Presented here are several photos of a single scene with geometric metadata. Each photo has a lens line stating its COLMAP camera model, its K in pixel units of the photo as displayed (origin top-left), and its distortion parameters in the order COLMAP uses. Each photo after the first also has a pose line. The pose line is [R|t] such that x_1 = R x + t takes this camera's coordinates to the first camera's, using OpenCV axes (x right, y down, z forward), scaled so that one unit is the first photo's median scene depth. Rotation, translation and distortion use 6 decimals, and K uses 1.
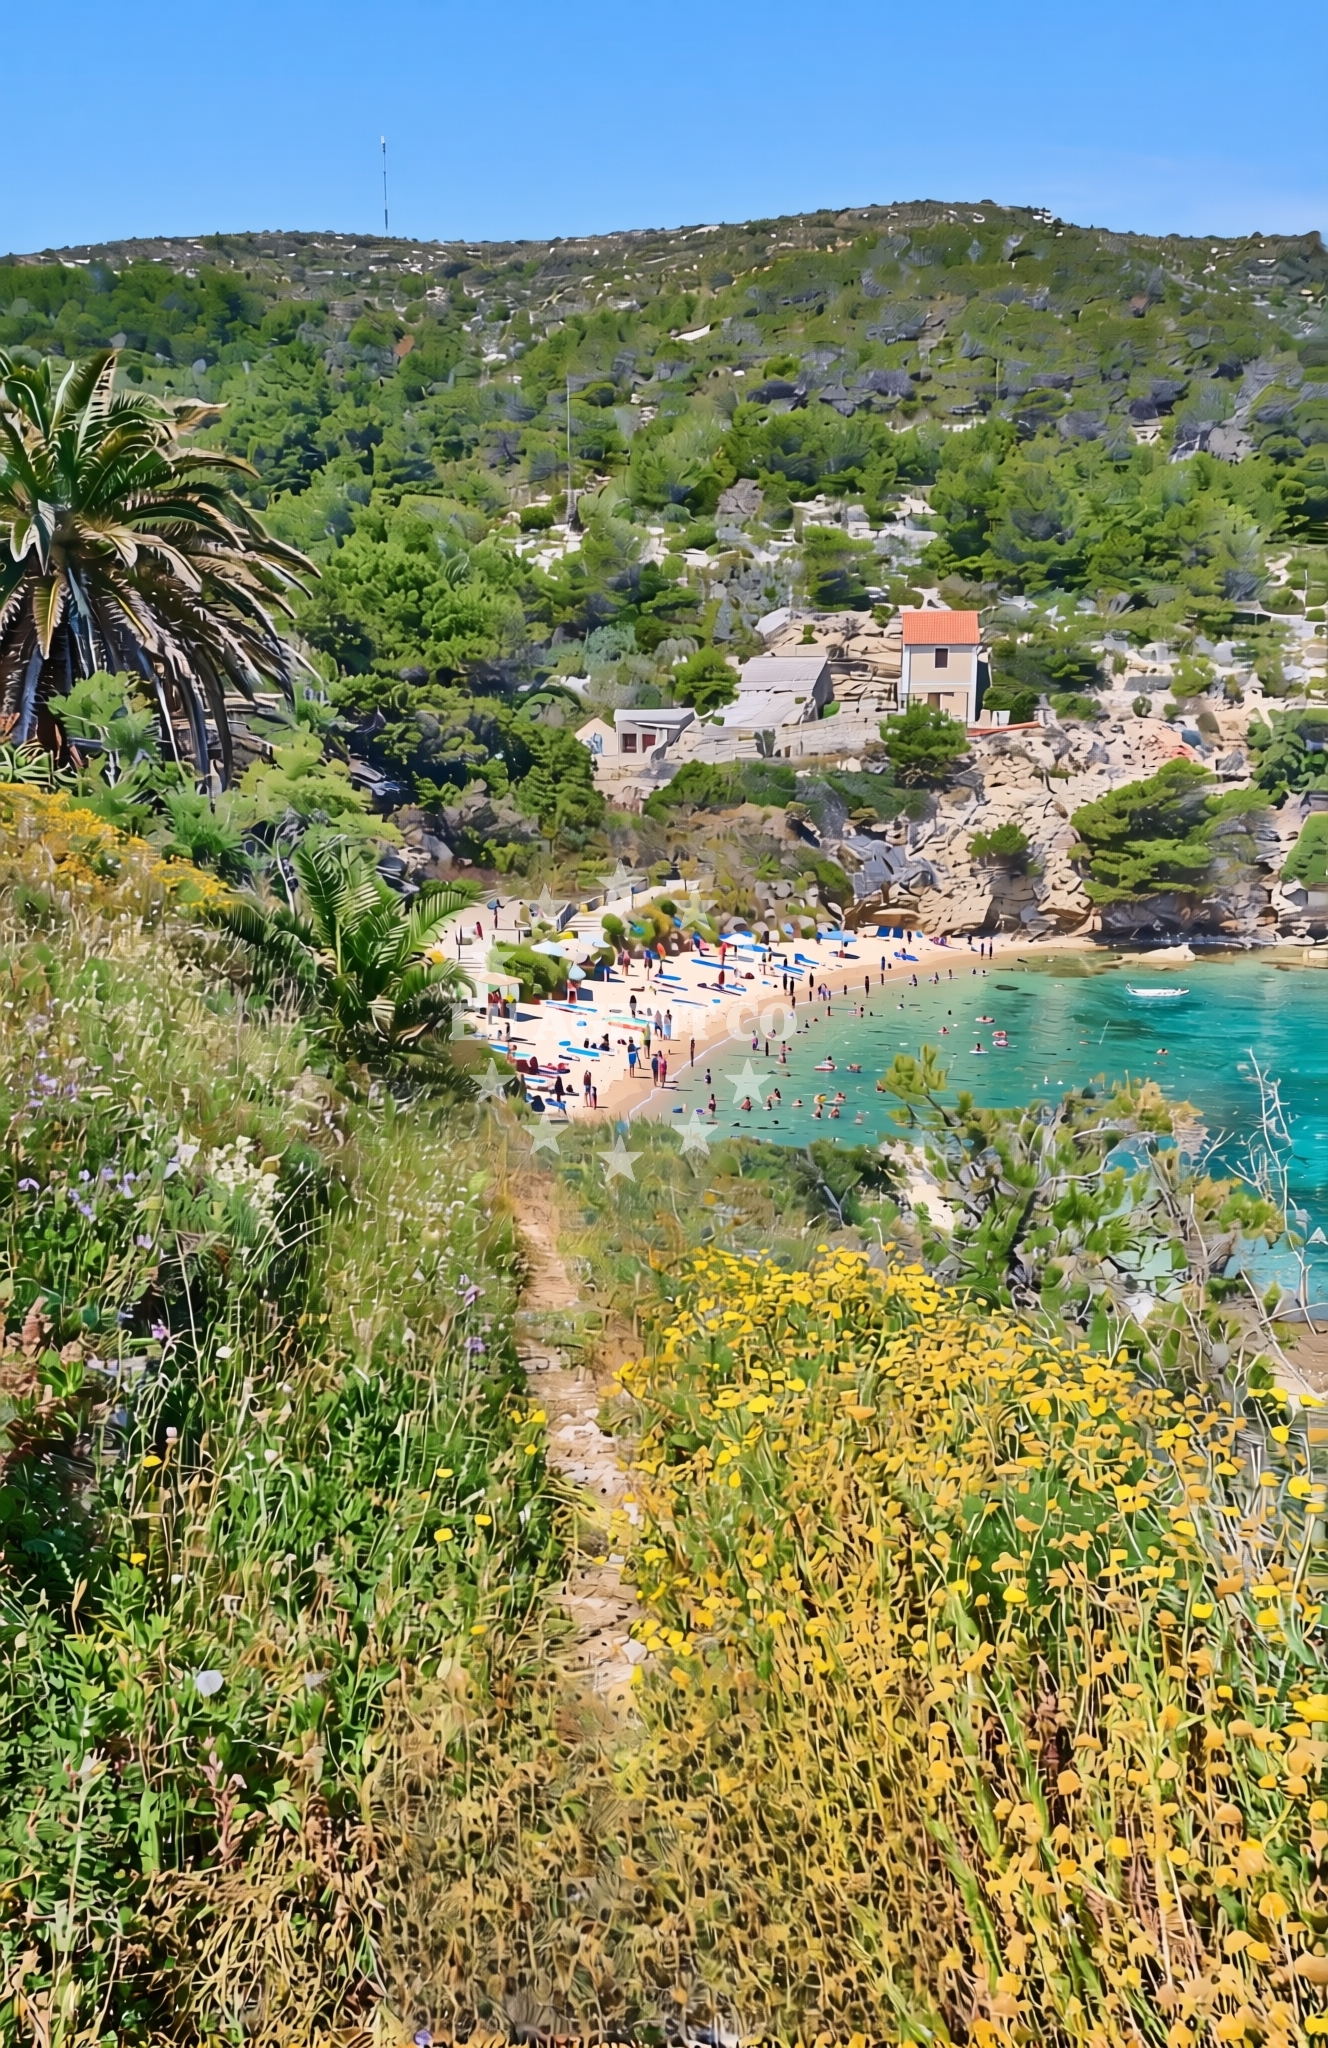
lens RADIAL K [[1311.1, 0, 632.9], [0, 1311.1, 1052.5], [0, 0, 1]] dist [-0.022431, 0.004495]
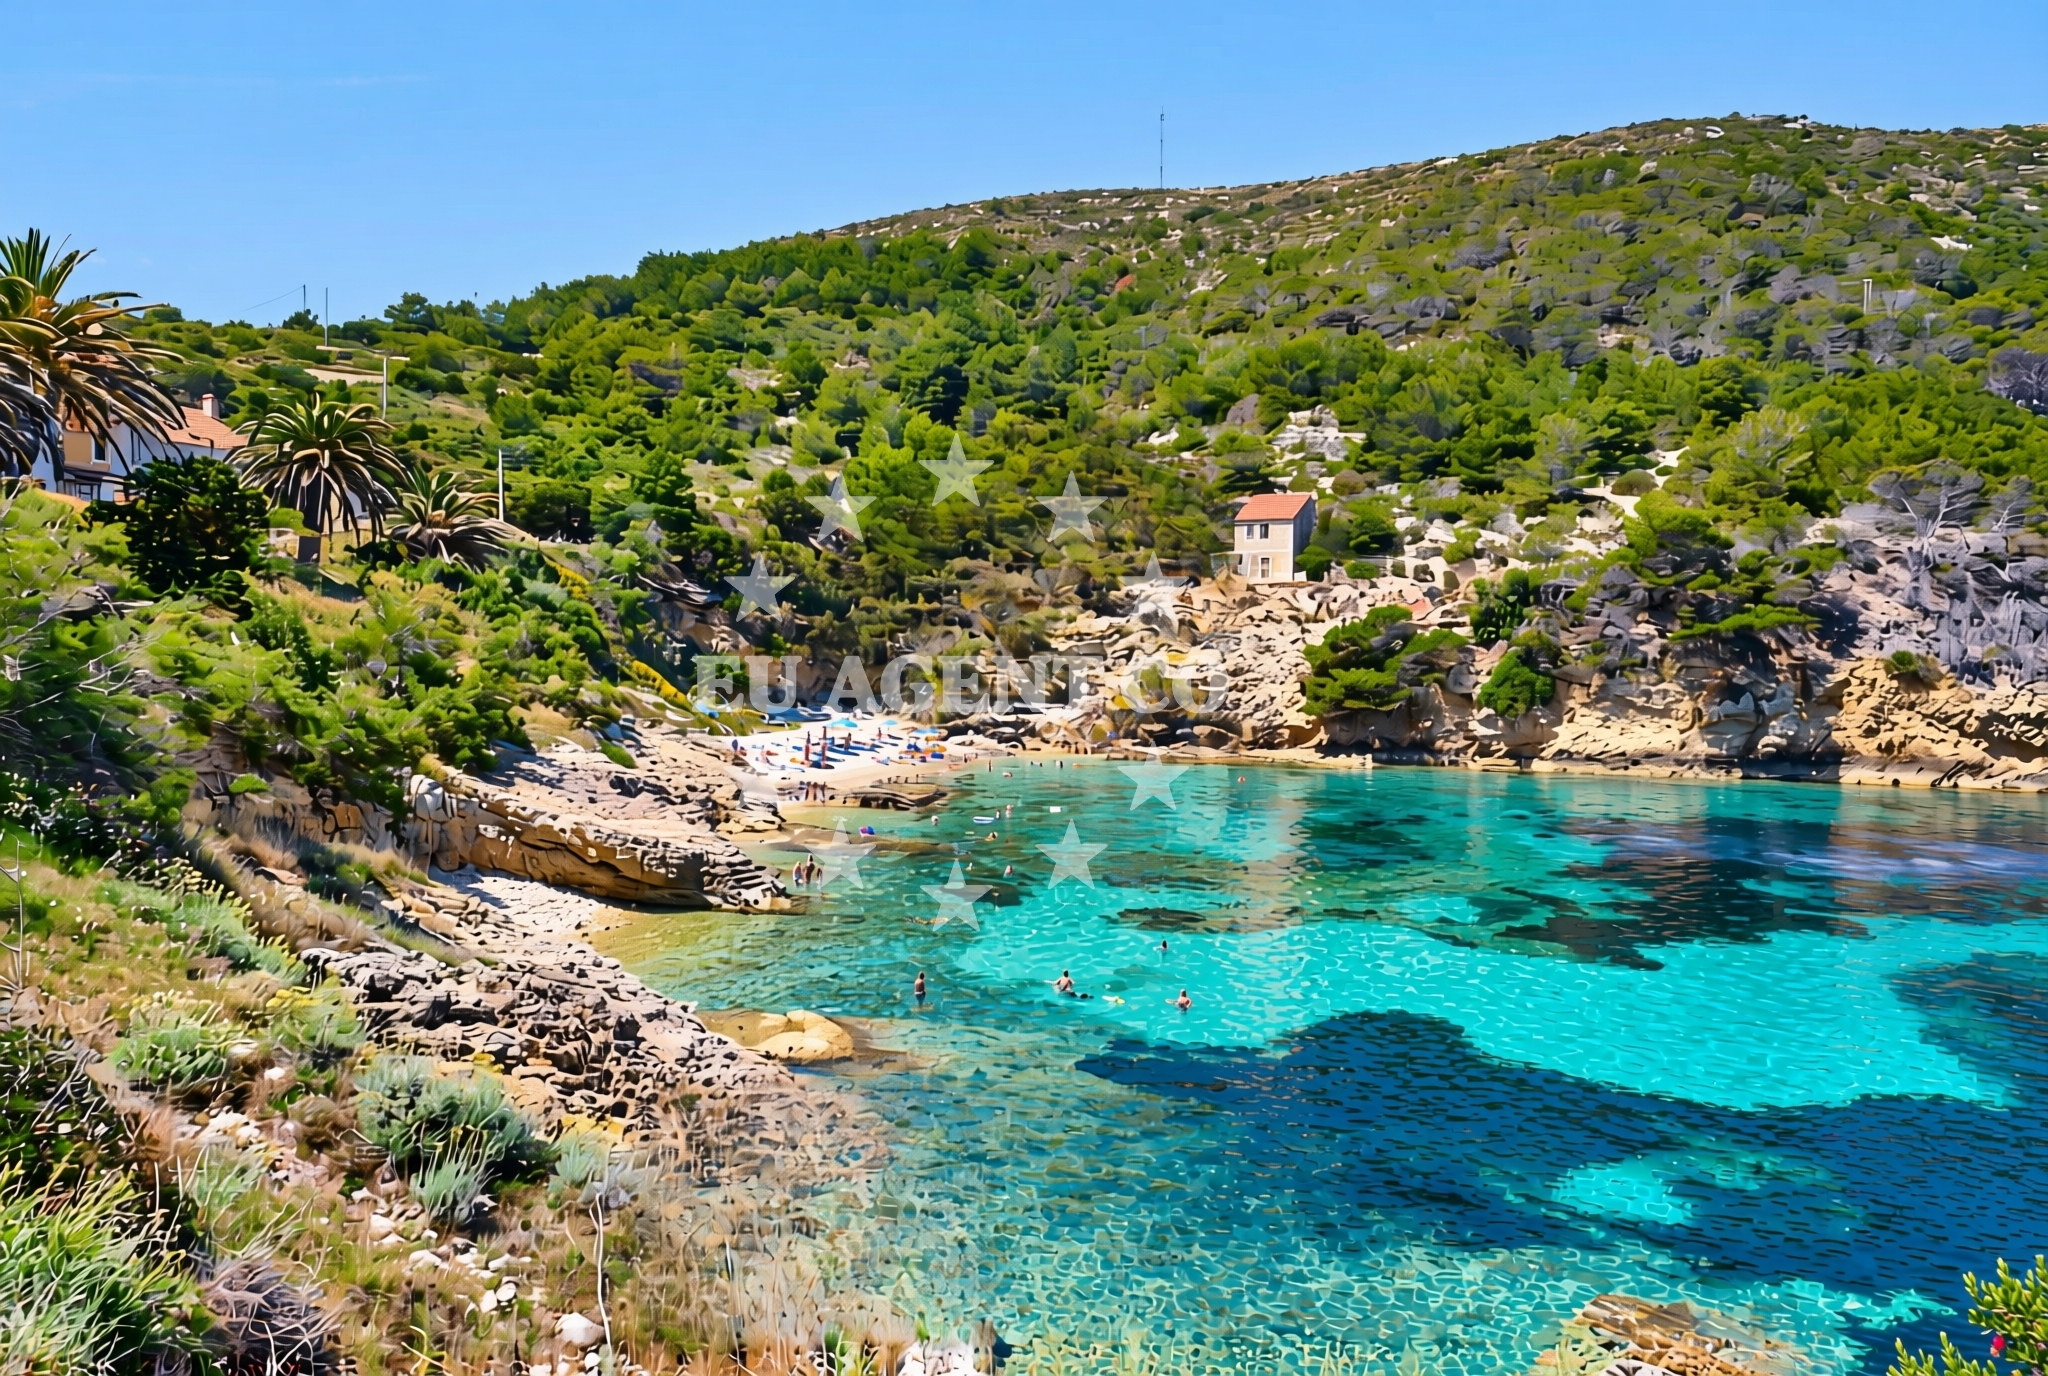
lens RADIAL K [[1524.3, 0, 1052.0], [0, 1524.3, 632.3], [0, 0, 1]] dist [-0.022917, -0.013993]
pose [[0.941832, 0.025755, -0.335096, 0.534081], [-0.108636, 0.966863, -0.231027, 0.144681], [0.318042, 0.253992, 0.913421, -0.353856]]
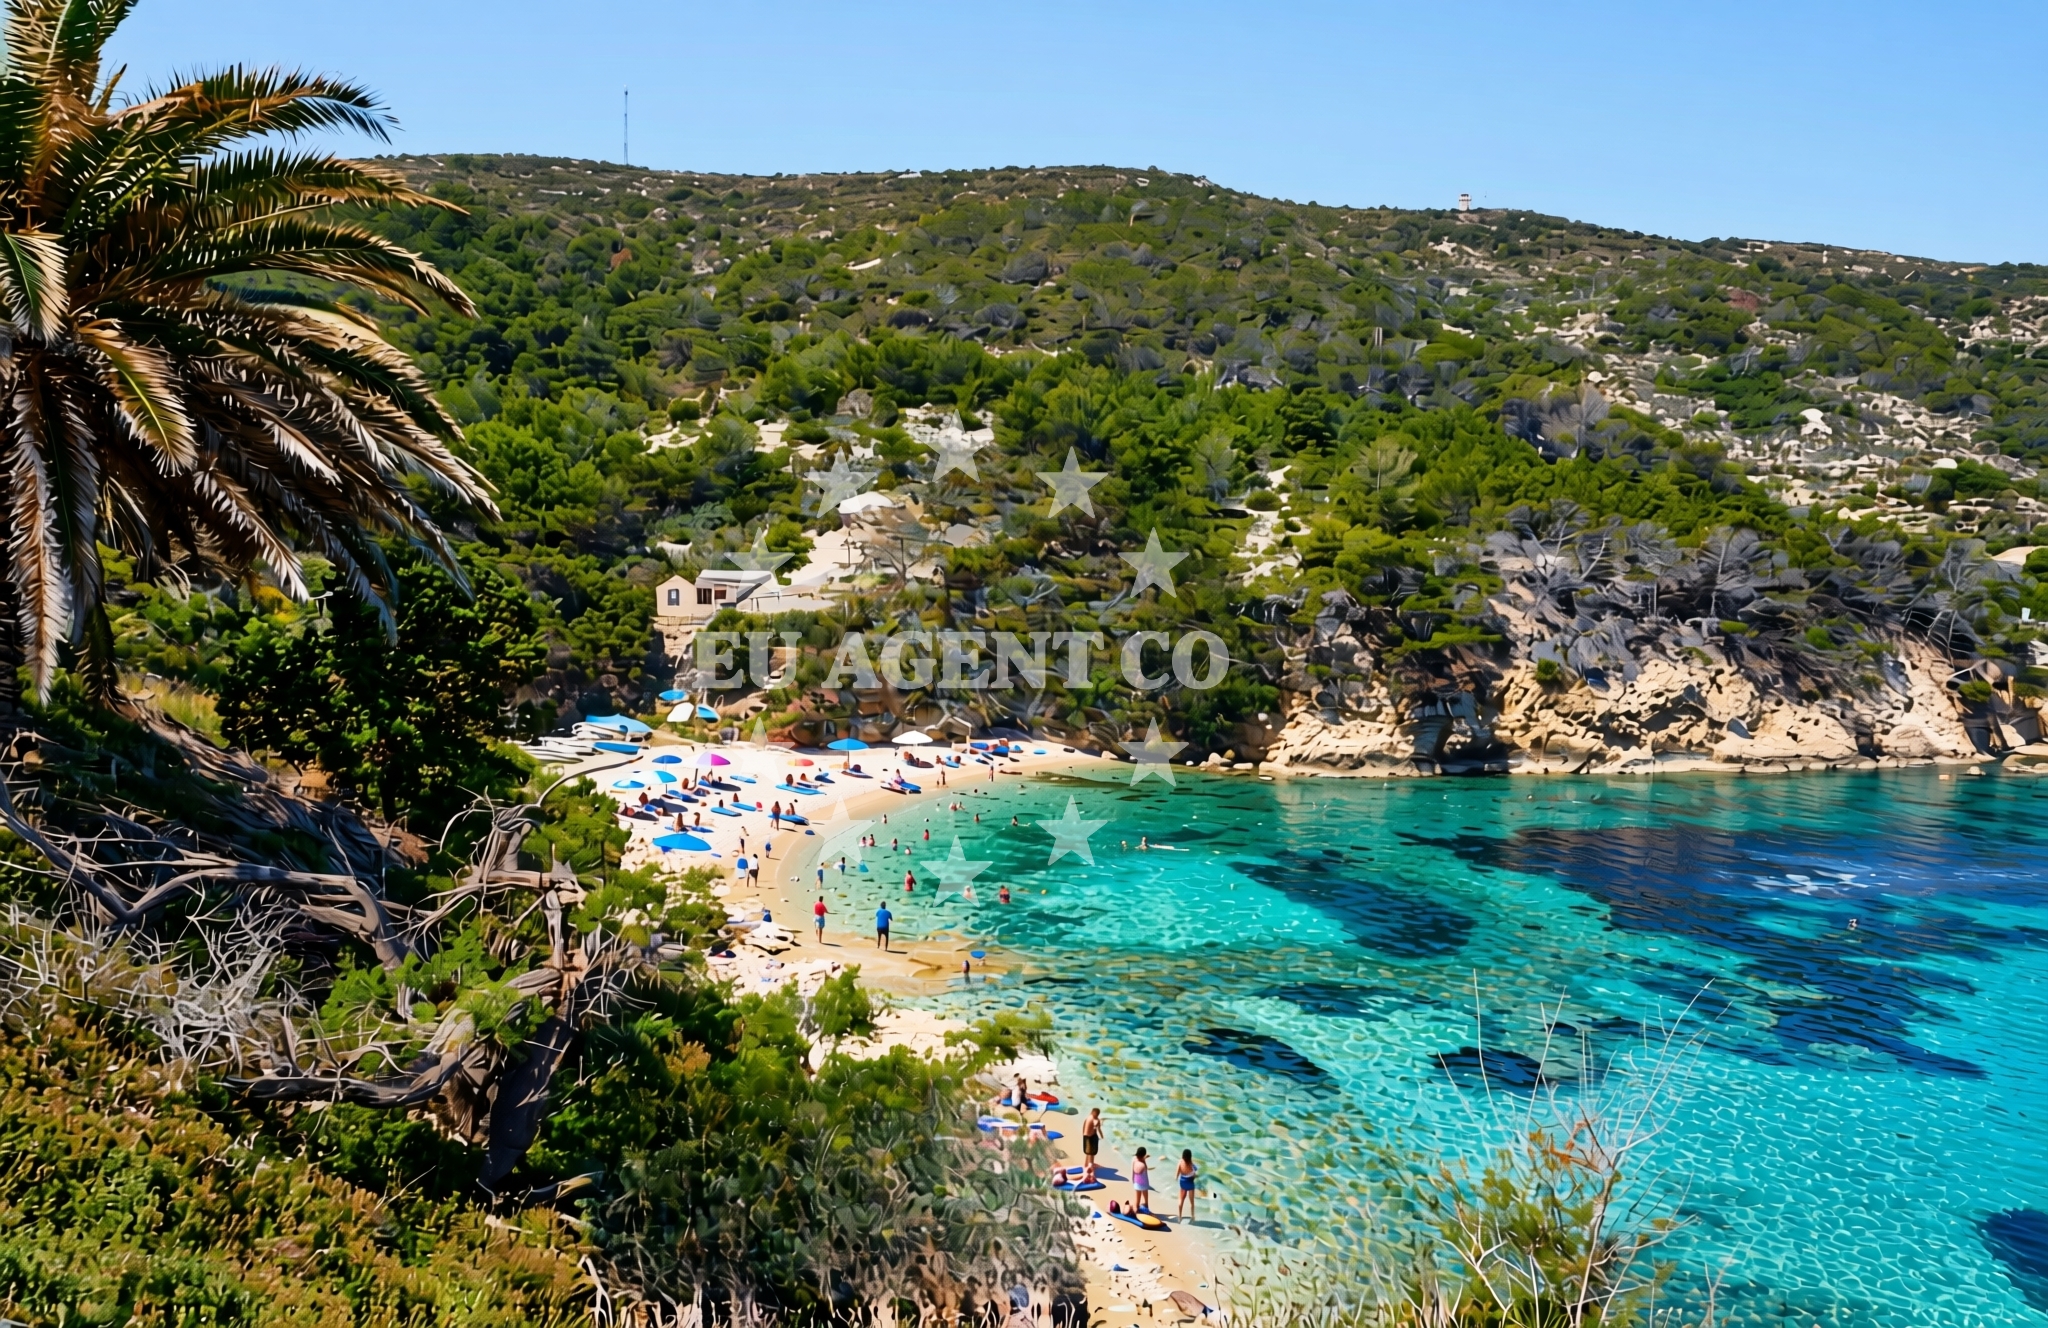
lens RADIAL K [[1311.1, 0, 1031.9], [0, 1311.1, 646.7], [0, 0, 1]] dist [-0.022431, 0.004495]
pose [[0.993591, 0.027176, 0.109723, 0.165883], [-0.003944, 0.978413, -0.206623, 0.056573], [-0.112970, 0.204866, 0.972249, -0.193433]]
